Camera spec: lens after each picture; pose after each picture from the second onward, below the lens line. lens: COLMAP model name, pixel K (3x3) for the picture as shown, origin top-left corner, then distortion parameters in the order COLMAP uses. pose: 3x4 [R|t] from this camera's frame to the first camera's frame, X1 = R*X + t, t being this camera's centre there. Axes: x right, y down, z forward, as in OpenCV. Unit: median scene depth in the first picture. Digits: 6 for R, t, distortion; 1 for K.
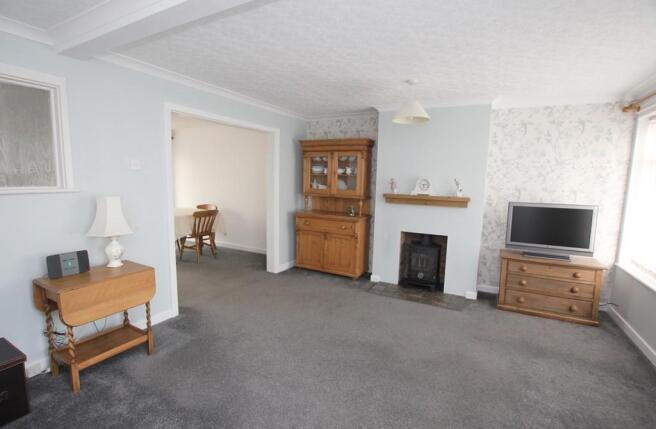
lens RADIAL K [[311.1, 0, 327.6], [0, 311.1, 215.6], [0, 0, 1]] dist [-0.027531, 0.001050]
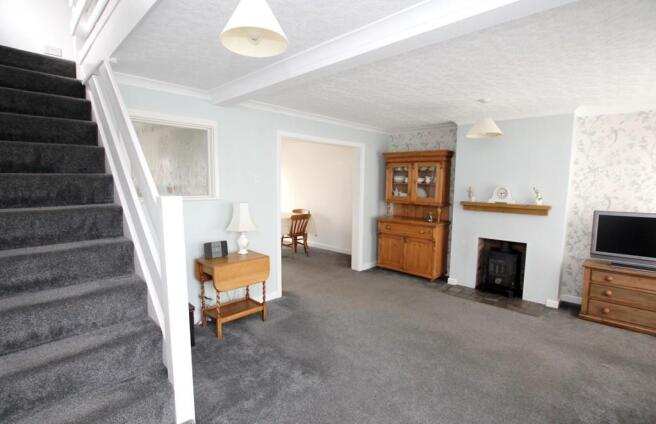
lens RADIAL K [[311.1, 0, 326.9], [0, 311.1, 213.9], [0, 0, 1]] dist [-0.027531, 0.001050]
pose [[0.962828, 0.016600, -0.269606, 0.027035], [-0.022899, 0.999533, -0.020235, 0.005298], [0.269145, 0.025656, 0.962758, -0.160851]]
